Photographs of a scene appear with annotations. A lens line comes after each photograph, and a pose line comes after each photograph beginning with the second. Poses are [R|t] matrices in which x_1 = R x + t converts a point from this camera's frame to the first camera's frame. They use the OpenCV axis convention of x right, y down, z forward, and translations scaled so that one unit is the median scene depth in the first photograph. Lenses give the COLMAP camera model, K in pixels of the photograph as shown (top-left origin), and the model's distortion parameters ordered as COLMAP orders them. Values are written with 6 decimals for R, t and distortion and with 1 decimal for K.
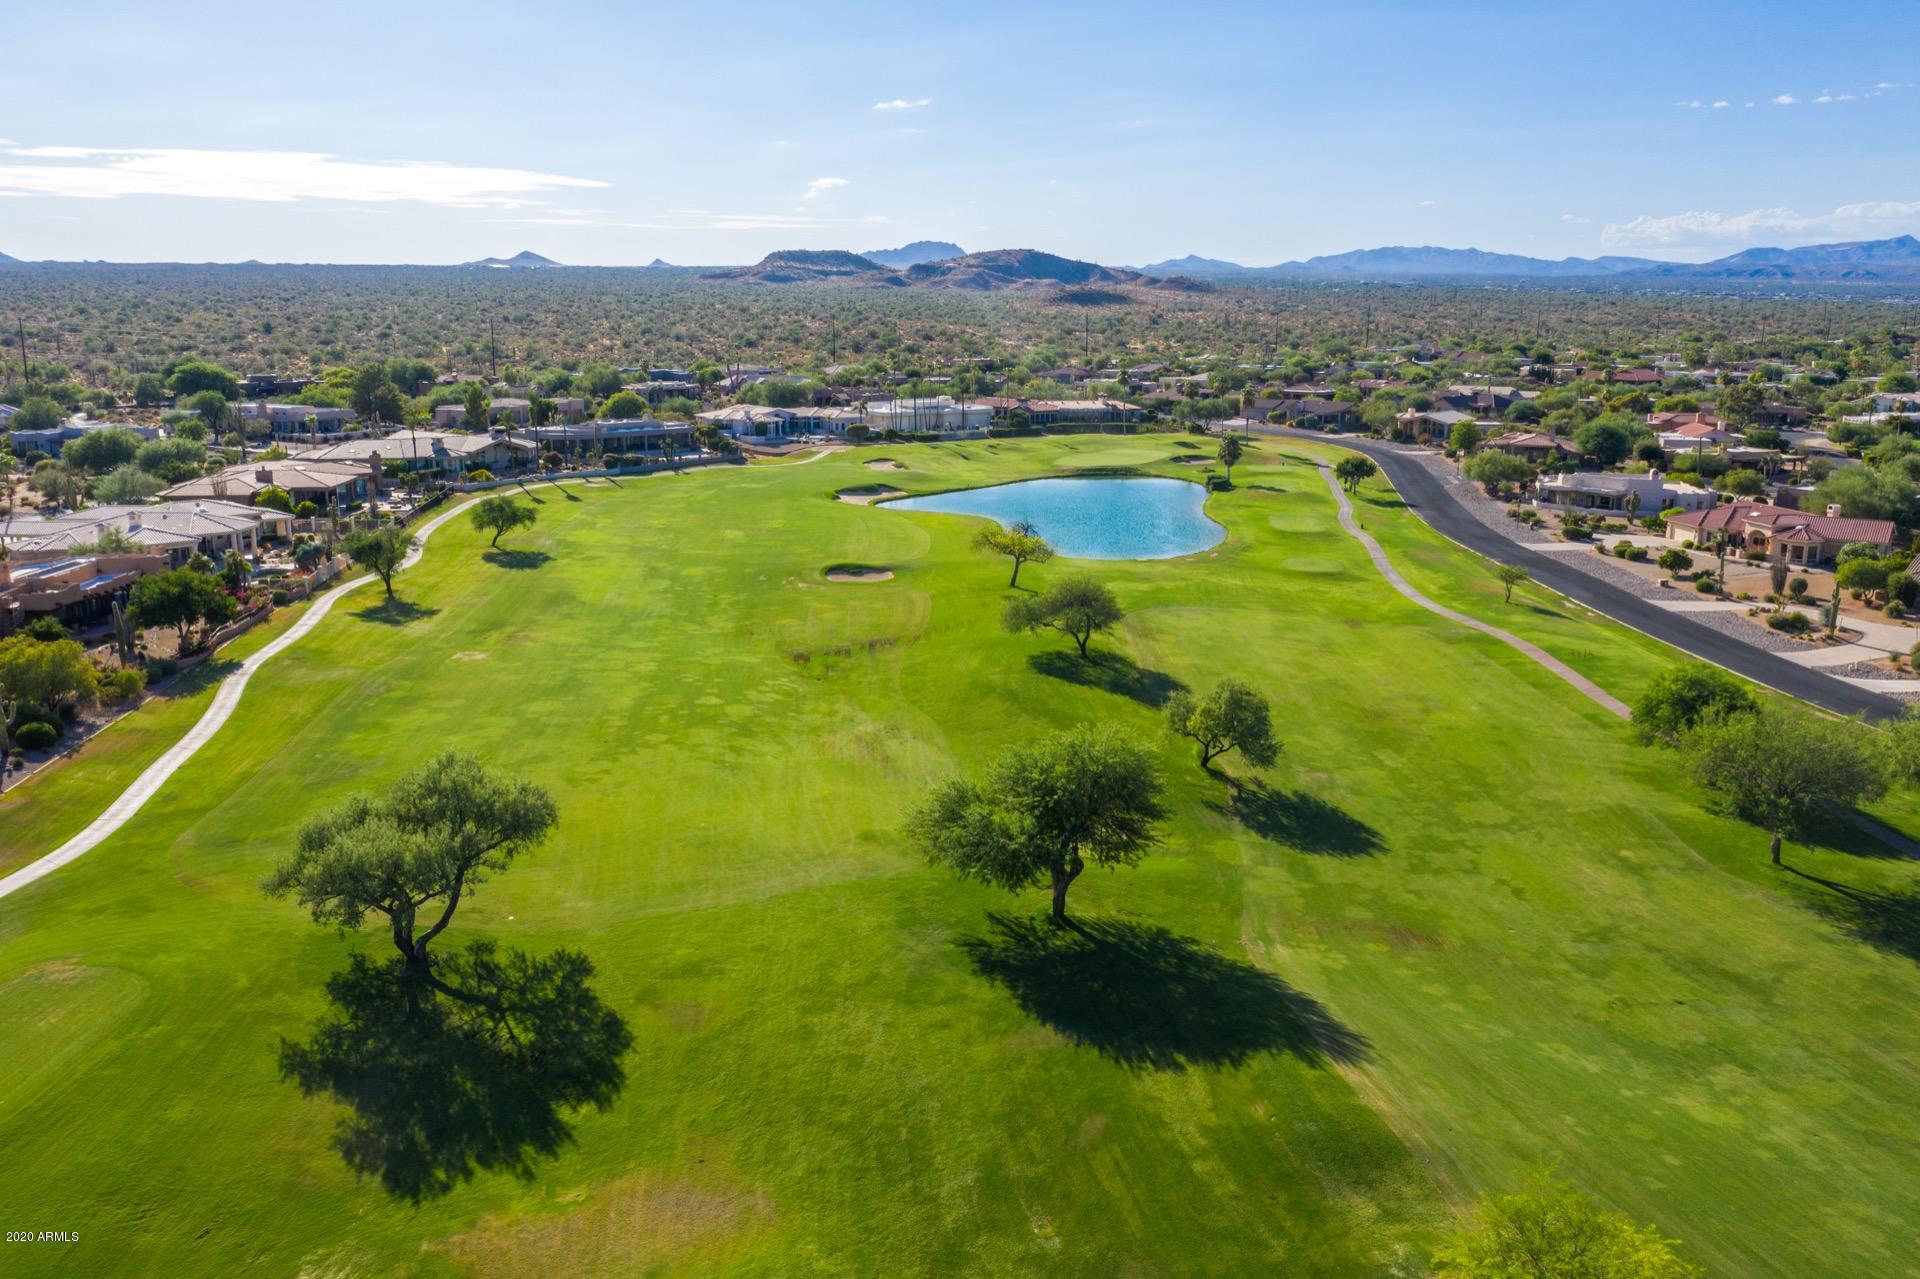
lens RADIAL K [[1508.4, 0, 957.1], [0, 1508.4, 640.2], [0, 0, 1]] dist [-0.039671, 0.006085]
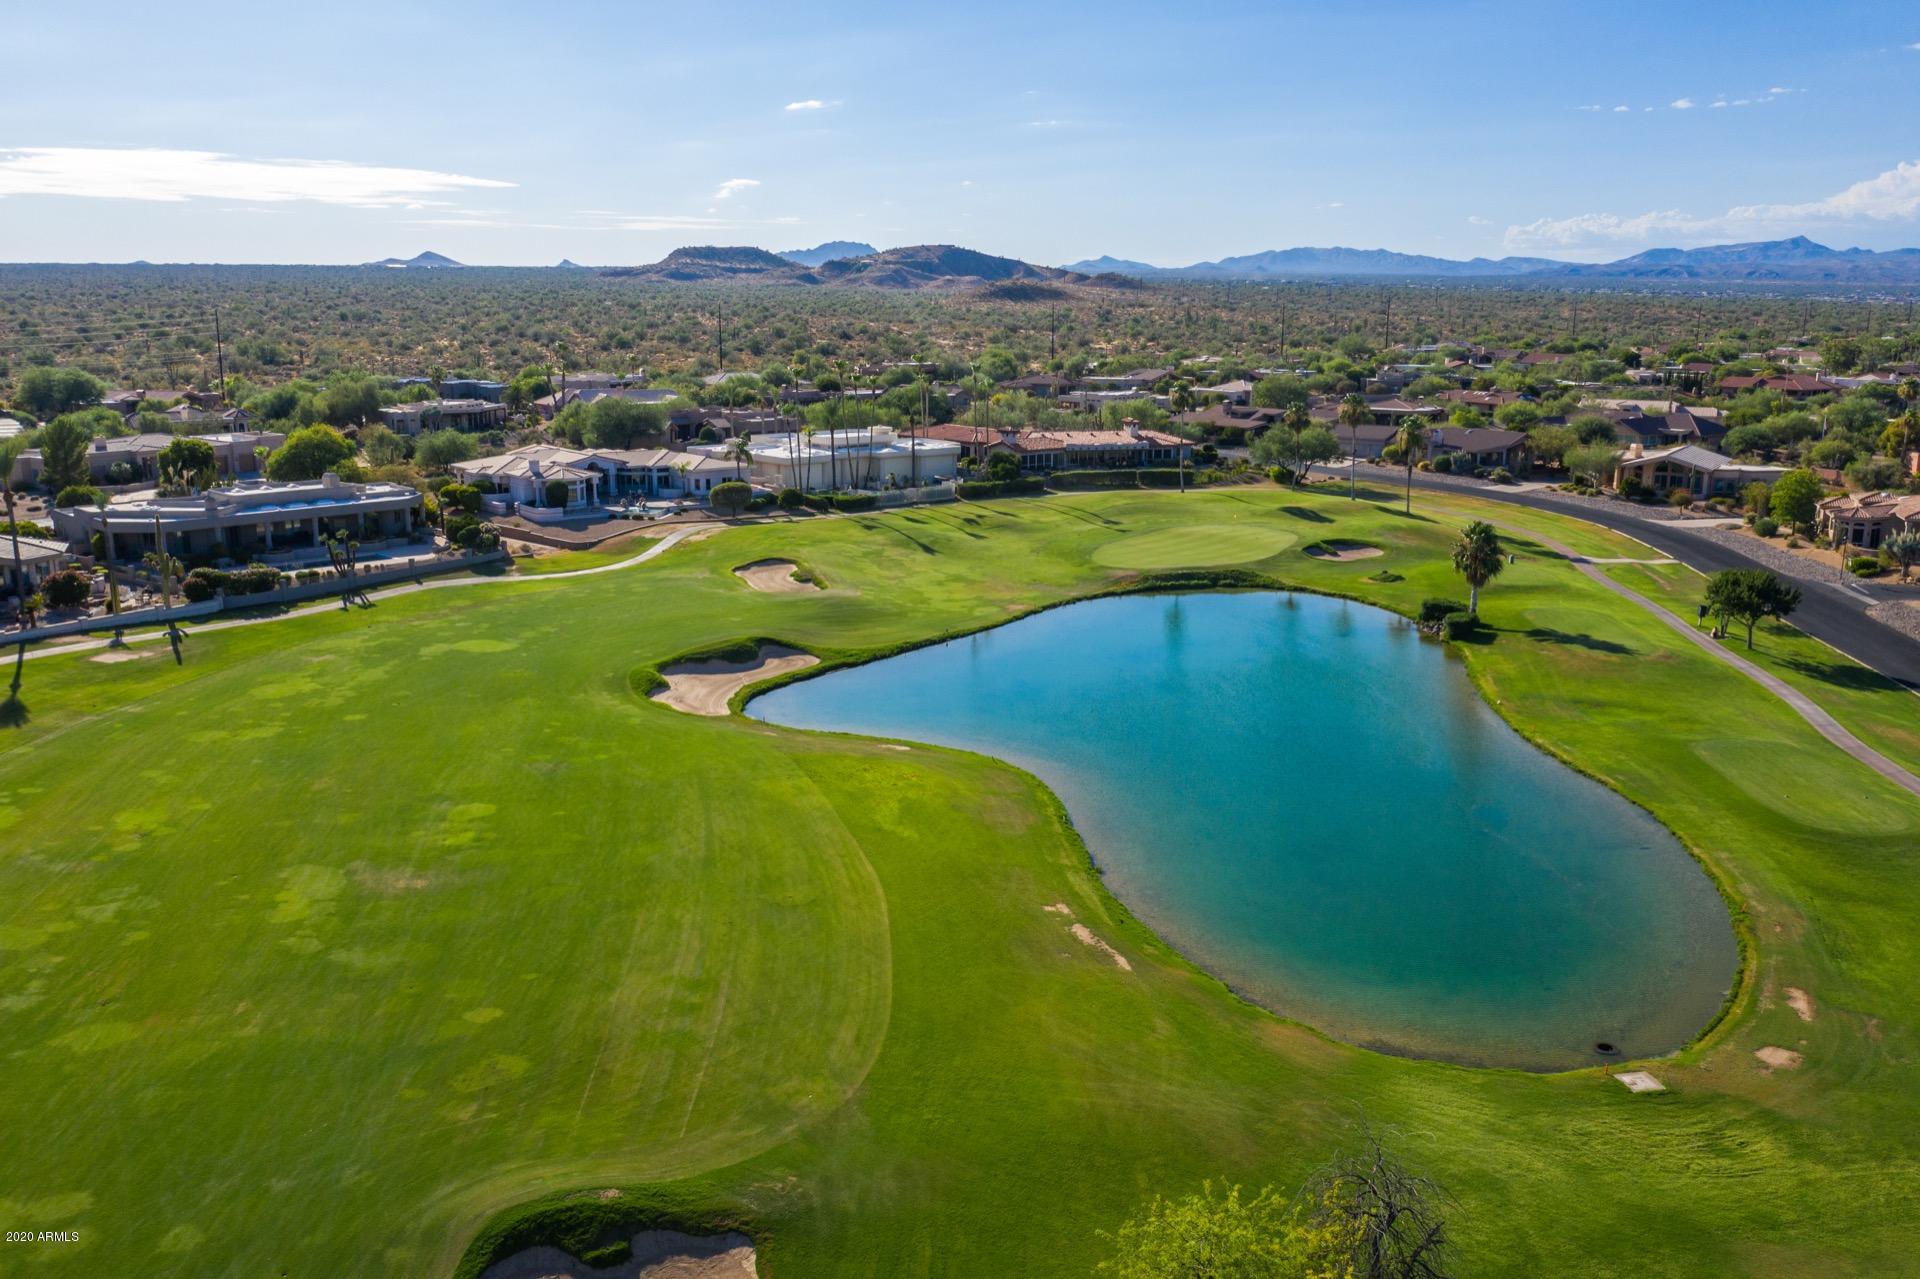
lens RADIAL K [[1508.4, 0, 957.1], [0, 1508.4, 640.2], [0, 0, 1]] dist [-0.039671, 0.006085]
pose [[0.998456, -0.012919, 0.054024, -0.009669], [0.012967, 0.999916, -0.000529, -0.062392], [-0.054013, 0.001228, 0.998539, 0.324455]]
